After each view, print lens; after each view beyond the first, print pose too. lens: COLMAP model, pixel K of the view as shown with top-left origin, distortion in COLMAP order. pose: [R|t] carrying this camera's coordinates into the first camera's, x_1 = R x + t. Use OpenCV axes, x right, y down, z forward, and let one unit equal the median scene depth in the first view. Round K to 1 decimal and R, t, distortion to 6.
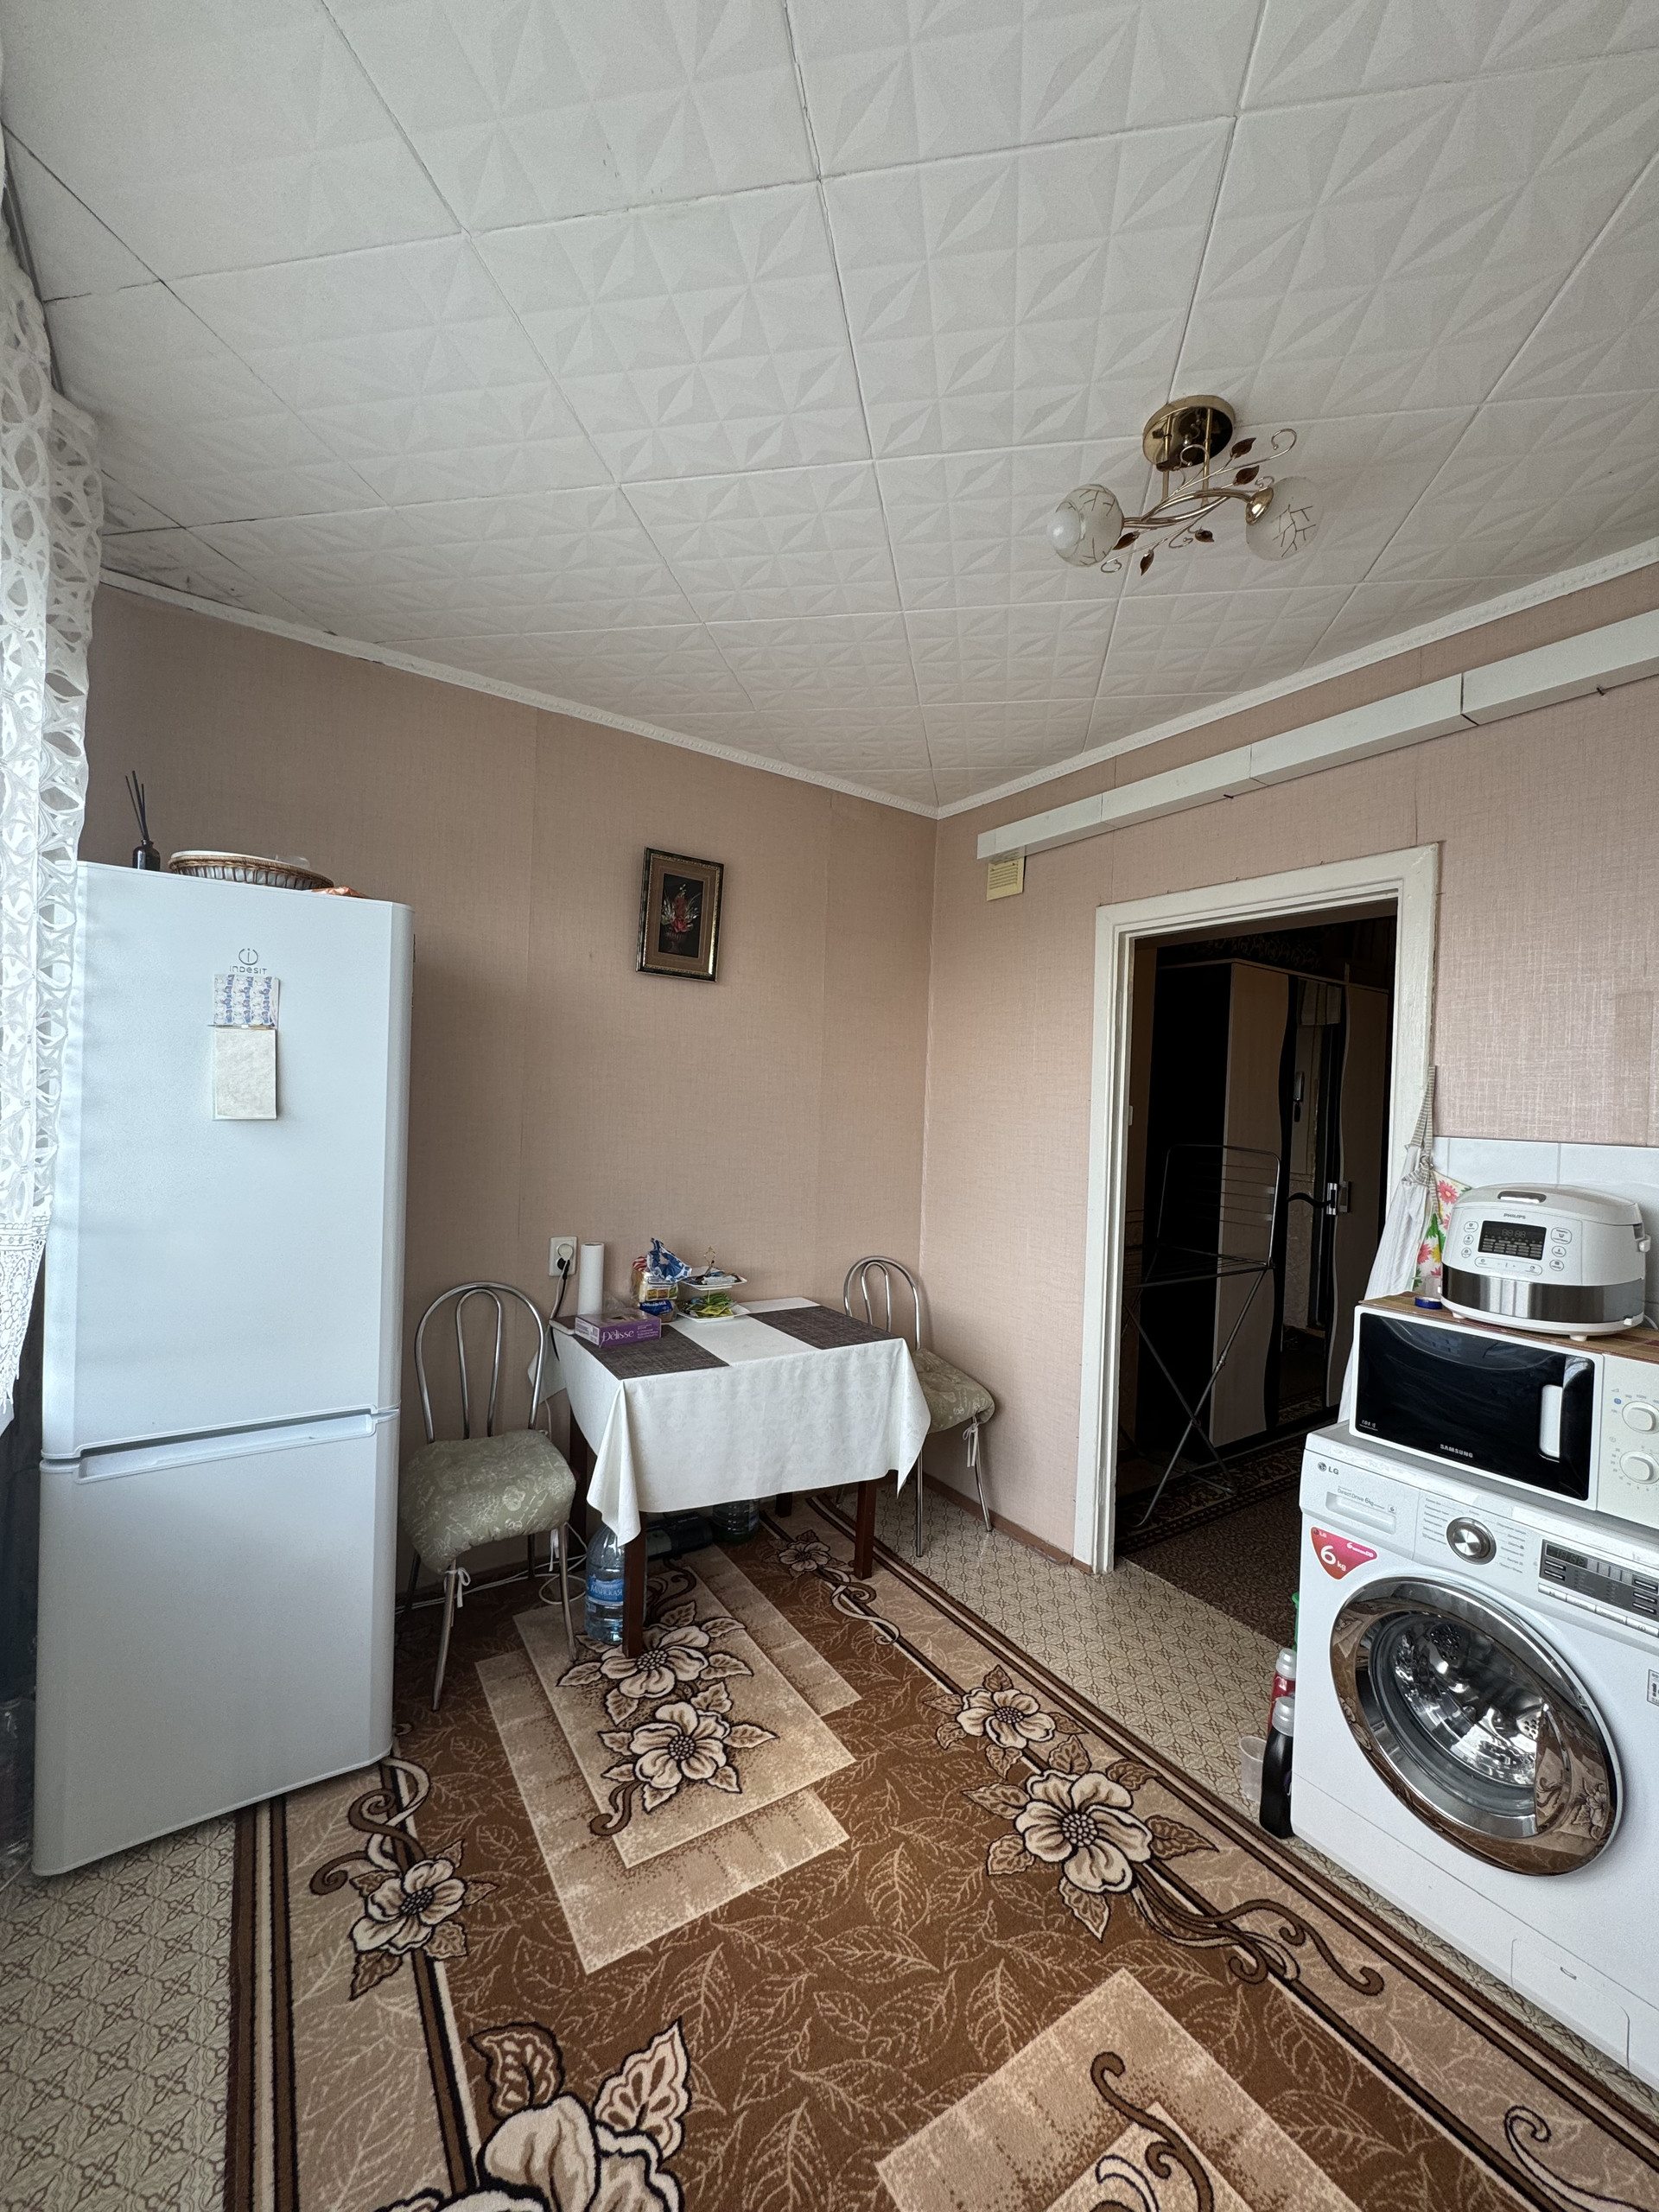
lens RADIAL K [[884.6, 0, 817.9], [0, 884.6, 1114.2], [0, 0, 1]] dist [-0.005134, 0.000985]
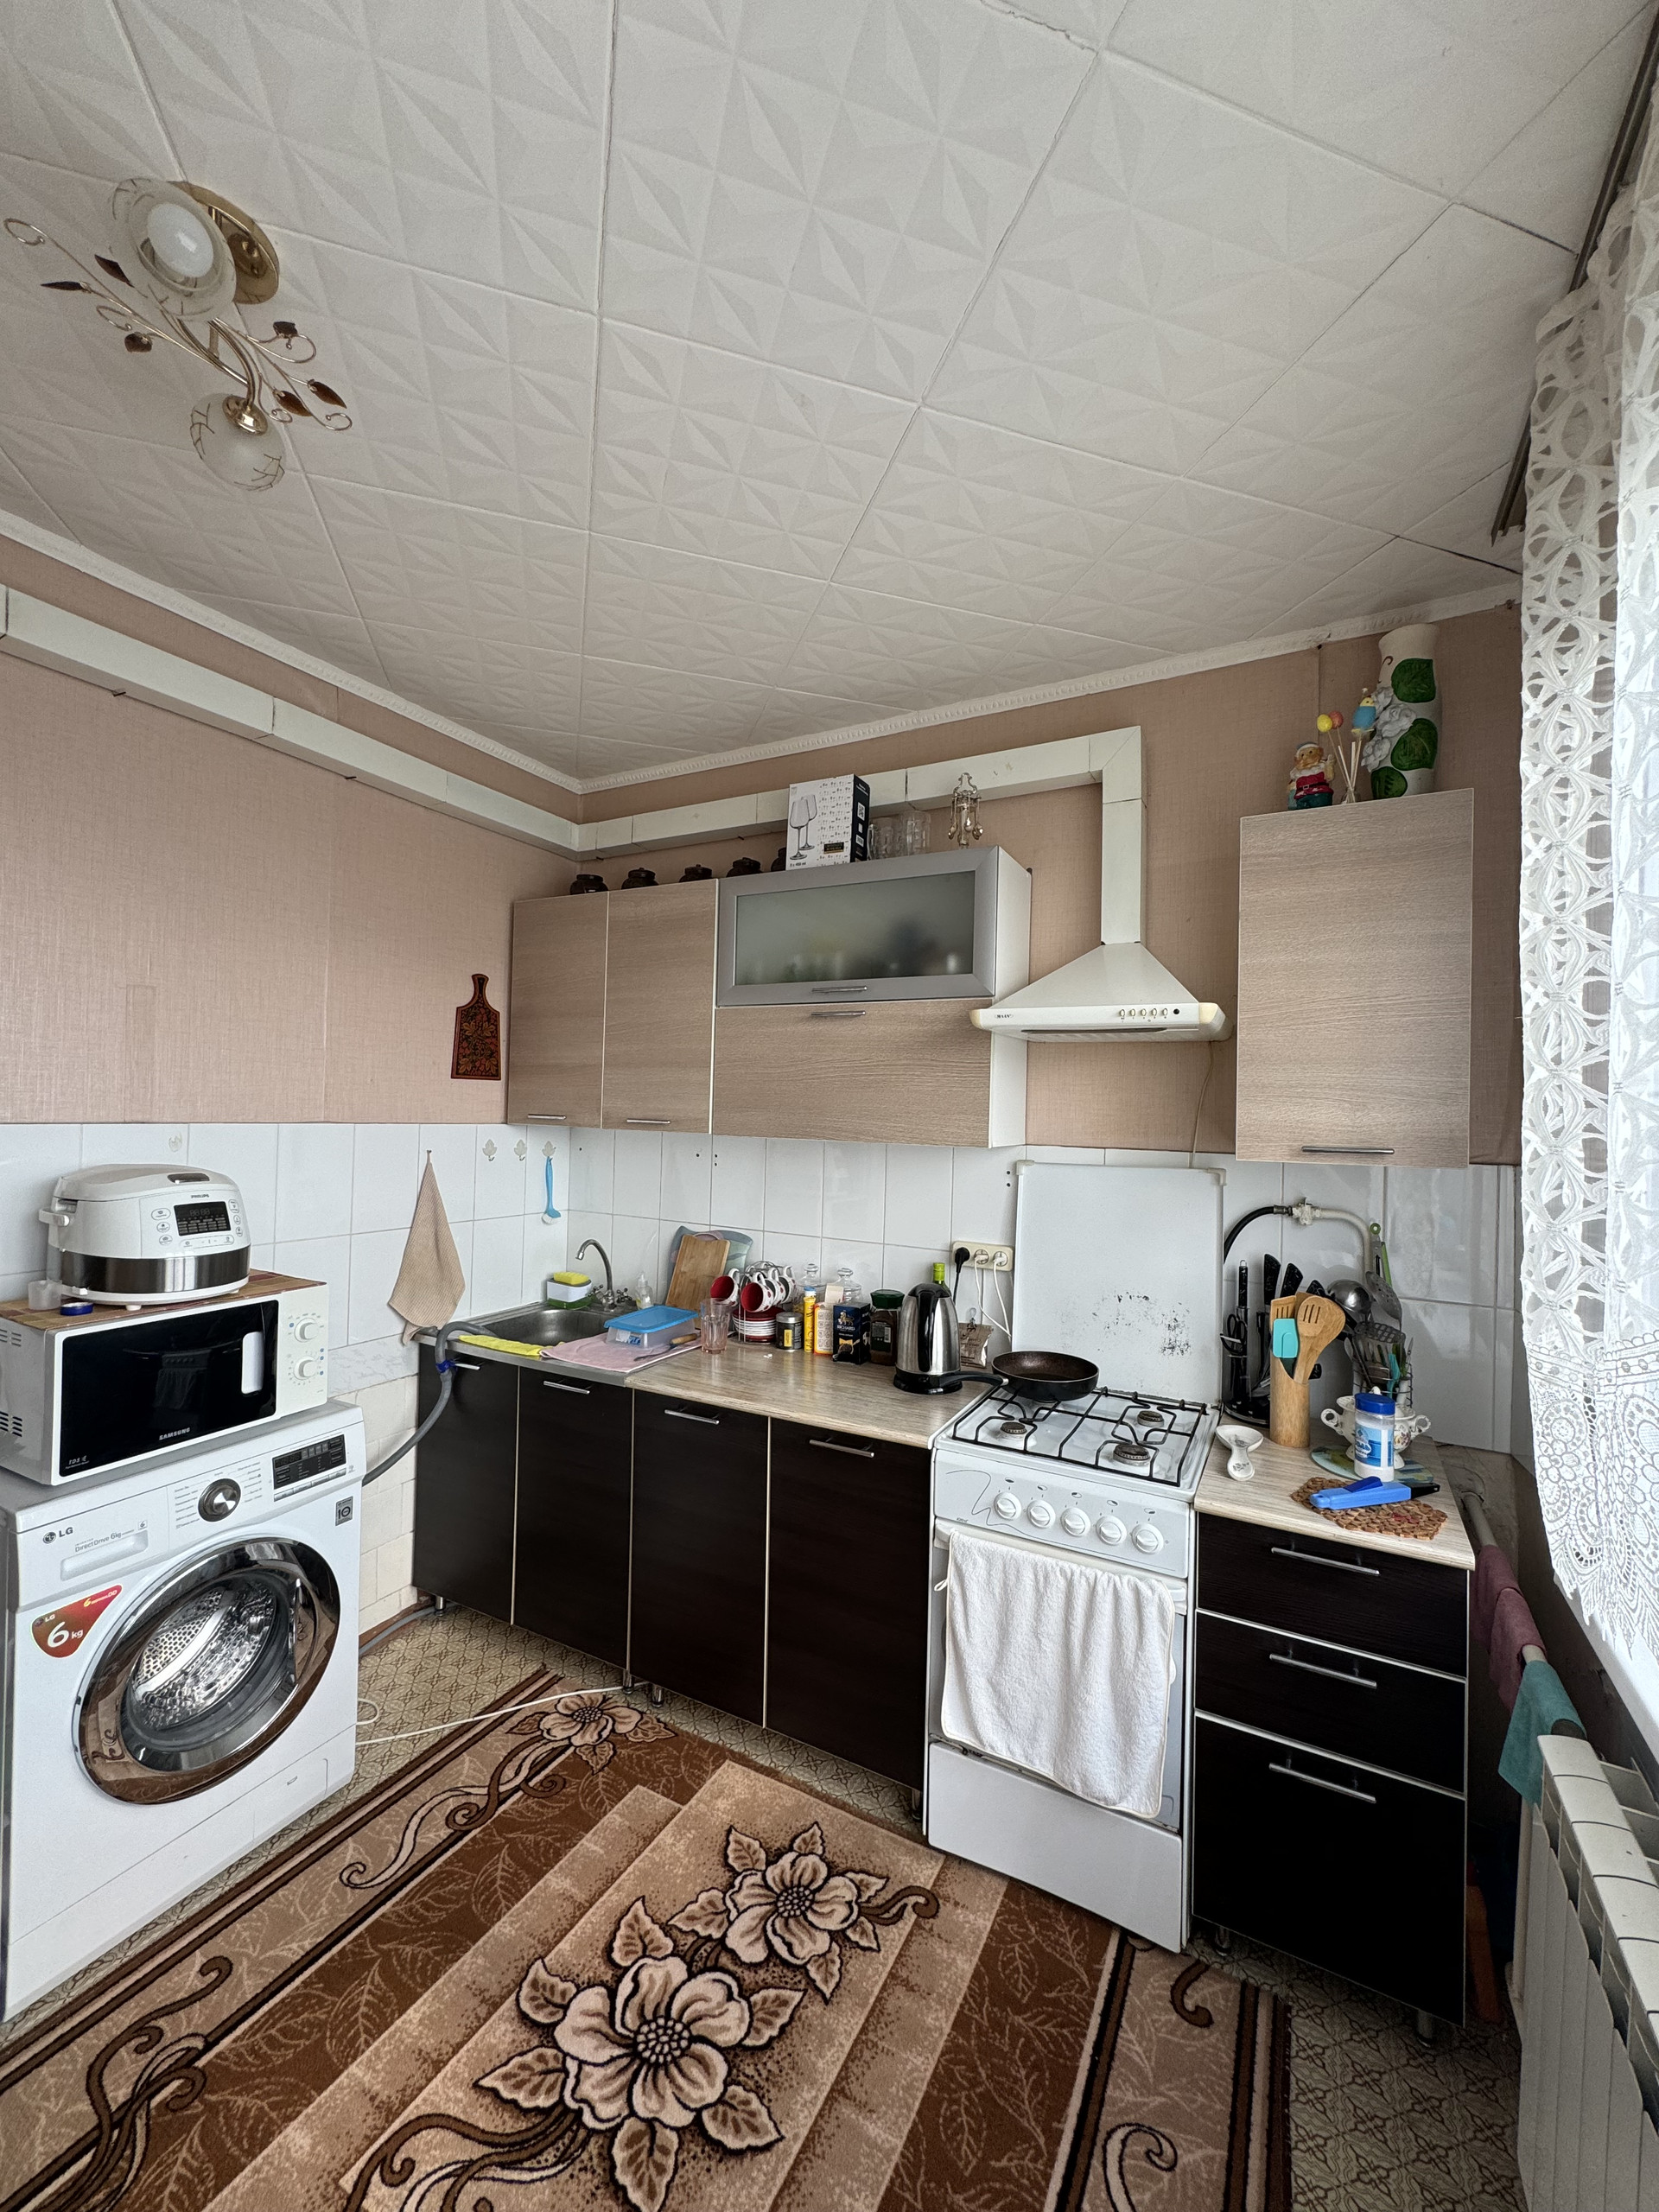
lens RADIAL K [[884.6, 0, 829.7], [0, 884.6, 1102.7], [0, 0, 1]] dist [-0.005134, 0.000985]
pose [[-0.476848, -0.037750, 0.878175, -0.603353], [-0.017802, 0.999287, 0.033290, -0.059132], [-0.878806, 0.000241, -0.477180, 0.930782]]
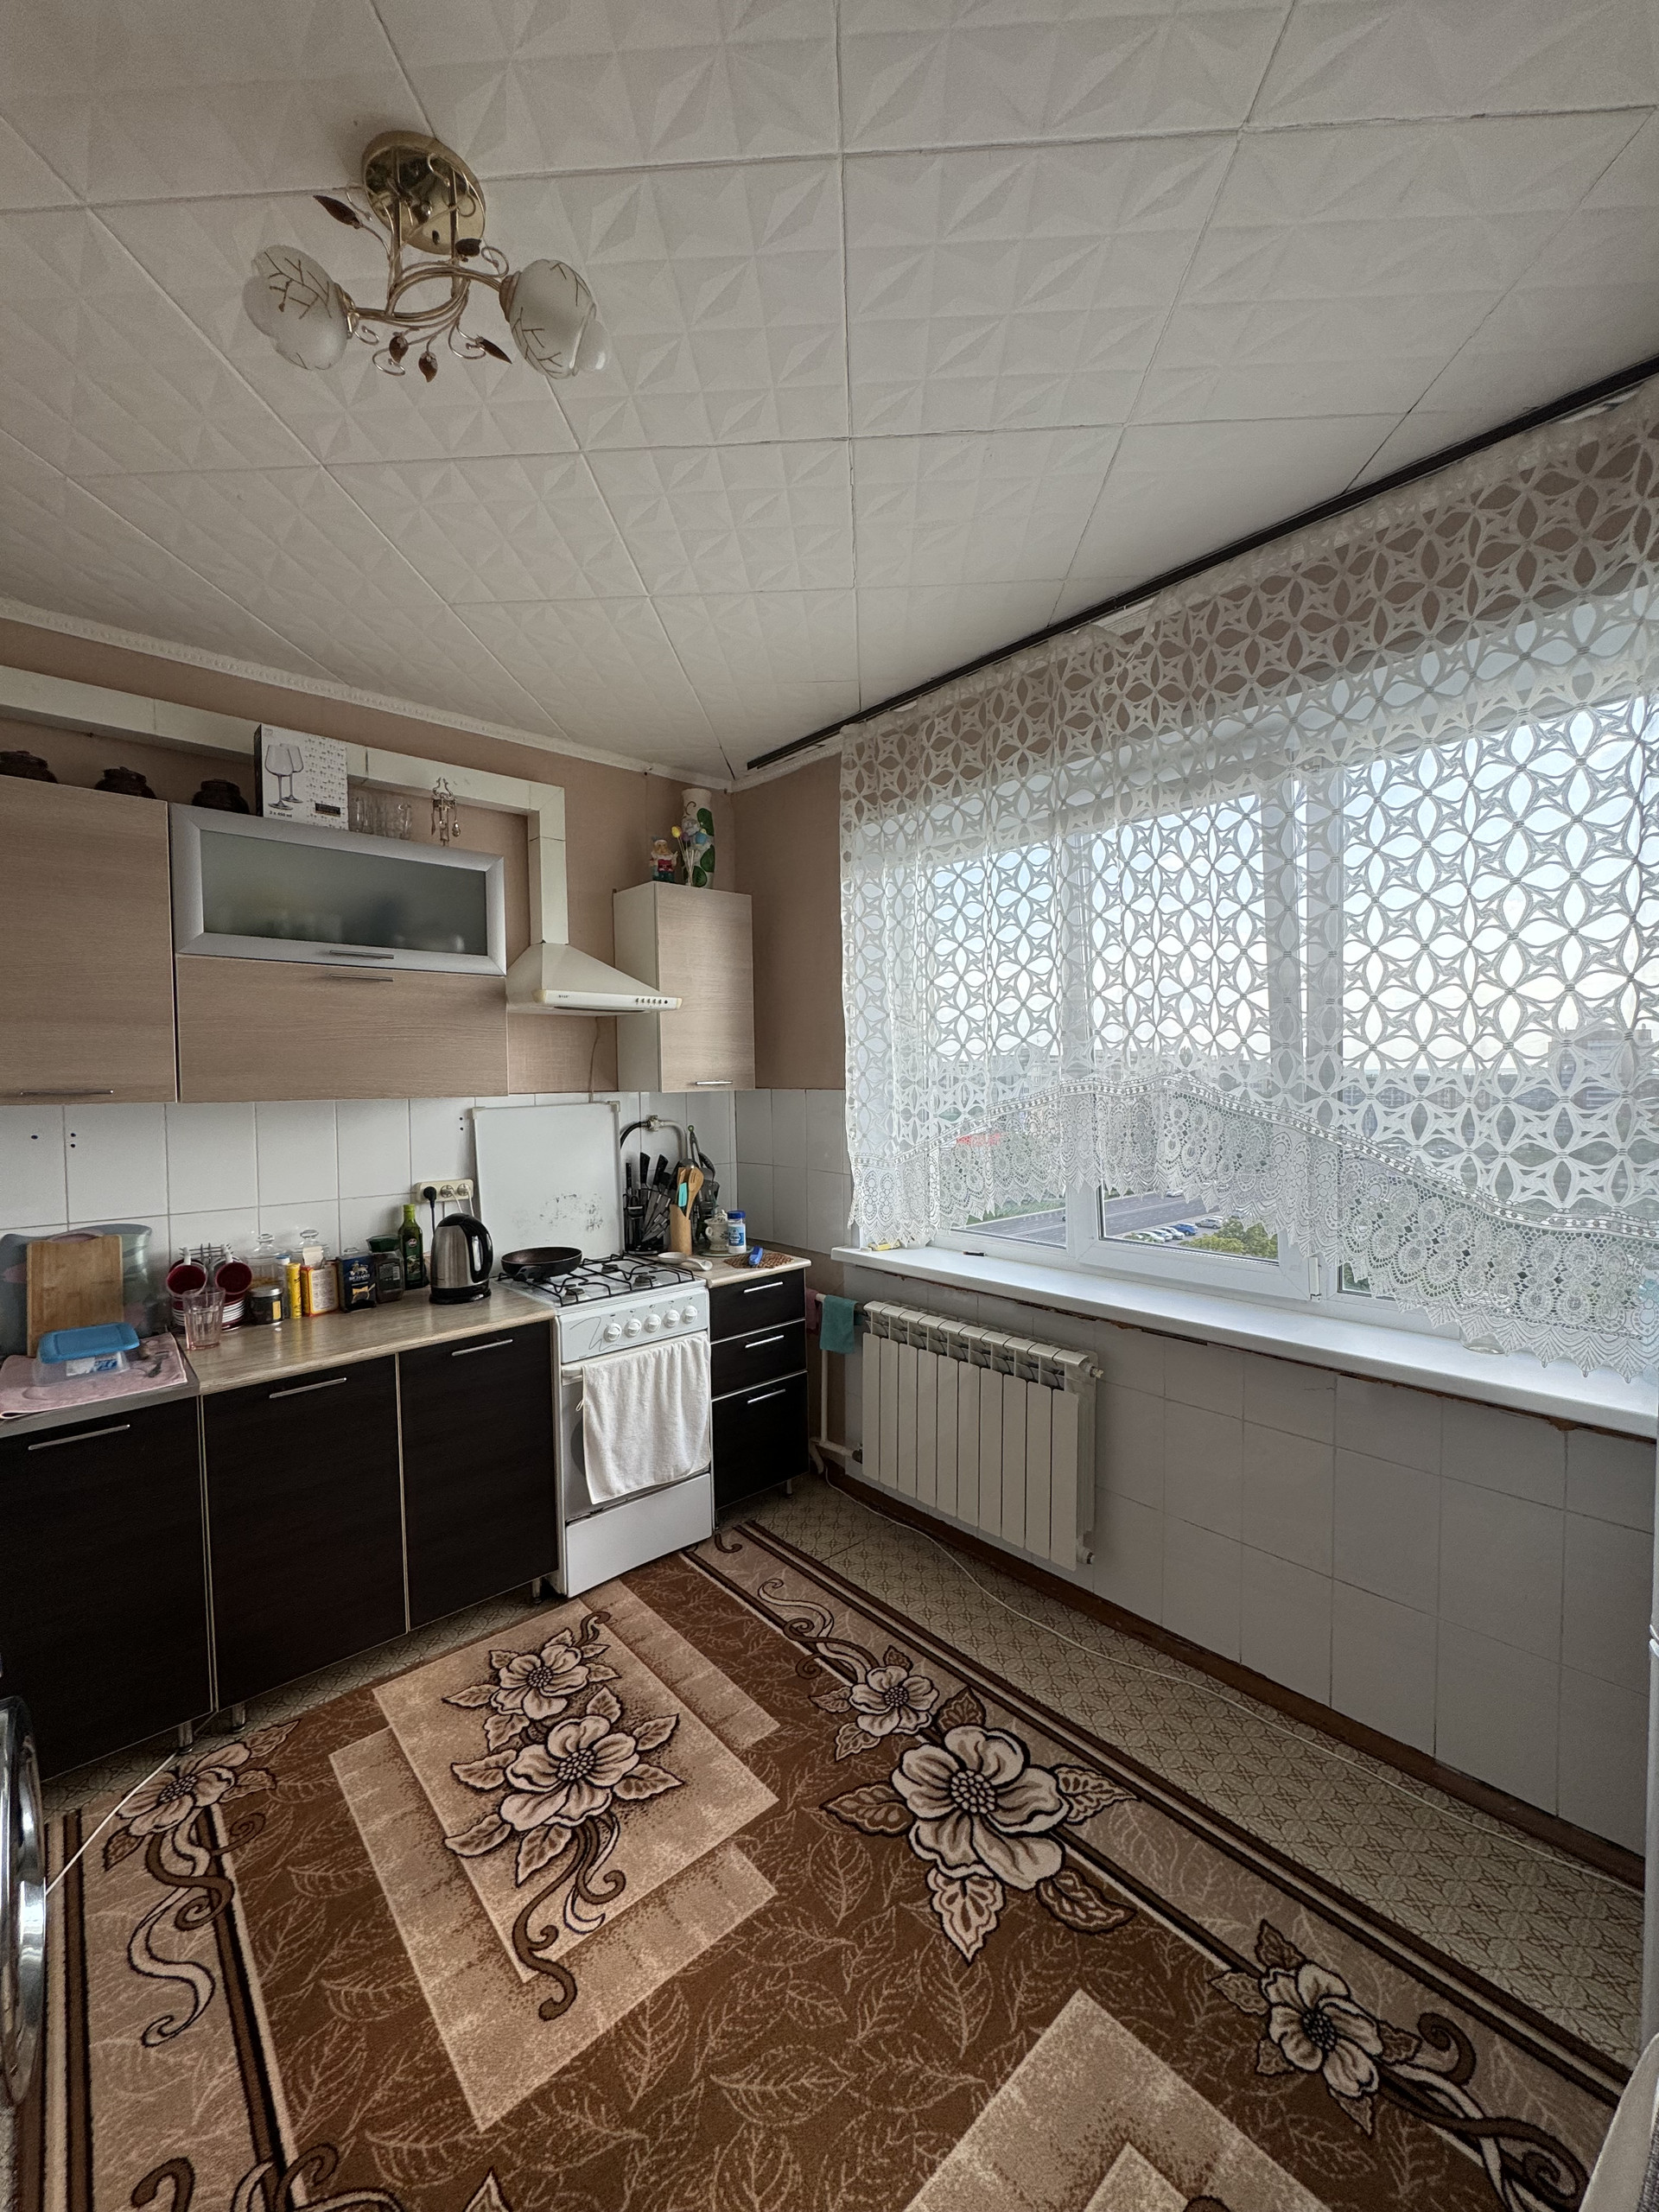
lens RADIAL K [[884.6, 0, 838.4], [0, 884.6, 1101.6], [0, 0, 1]] dist [-0.005134, 0.000985]
pose [[-0.986350, -0.016554, -0.163827, 0.184061], [-0.025344, 0.998341, 0.051709, -0.042126], [0.162699, 0.055155, -0.985133, 1.967850]]
